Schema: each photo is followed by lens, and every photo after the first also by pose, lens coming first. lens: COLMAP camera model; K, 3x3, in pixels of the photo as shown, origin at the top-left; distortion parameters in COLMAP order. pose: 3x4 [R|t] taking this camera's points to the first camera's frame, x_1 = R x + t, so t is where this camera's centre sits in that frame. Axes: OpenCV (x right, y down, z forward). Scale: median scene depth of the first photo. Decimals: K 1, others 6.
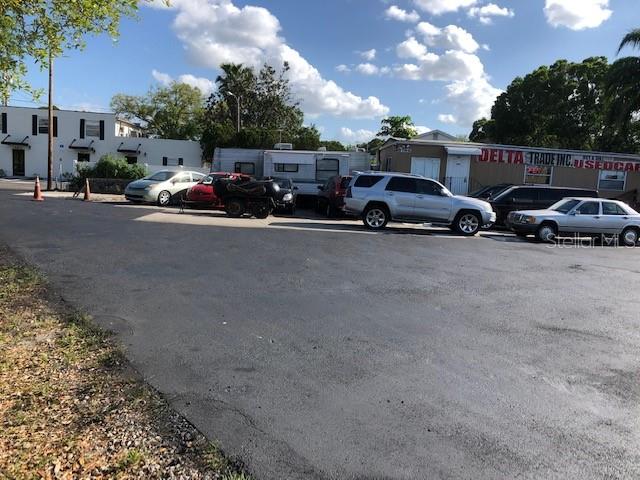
lens RADIAL K [[521.8, 0, 298.4], [0, 521.8, 247.1], [0, 0, 1]] dist [0.047739, -0.061665]
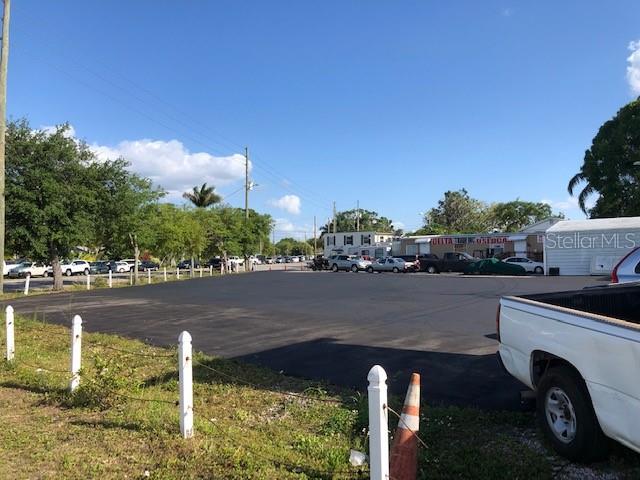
lens RADIAL K [[521.8, 0, 331.1], [0, 521.8, 245.6], [0, 0, 1]] dist [0.047739, -0.061665]
pose [[0.695235, -0.081566, -0.714140, 0.964887], [-0.045608, 0.986532, -0.157079, 0.121801], [0.717334, 0.141778, 0.682152, -0.468593]]
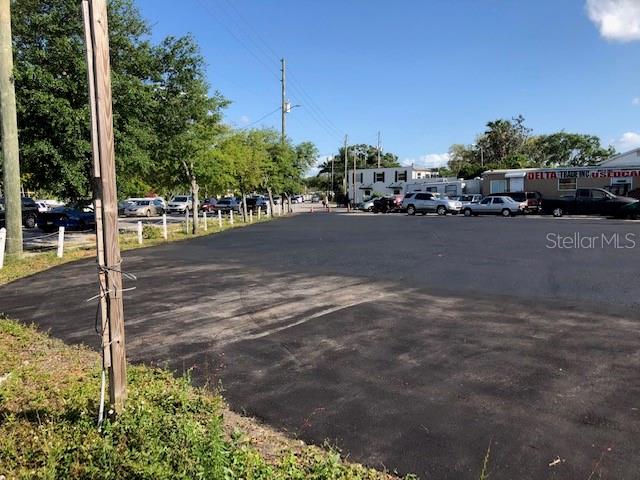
lens RADIAL K [[521.8, 0, 315.9], [0, 521.8, 235.1], [0, 0, 1]] dist [0.047739, -0.061665]
pose [[0.712216, -0.015933, -0.701779, 0.638843], [-0.041148, 0.997076, -0.064397, 0.097214], [0.700753, 0.074741, 0.709478, -0.427540]]
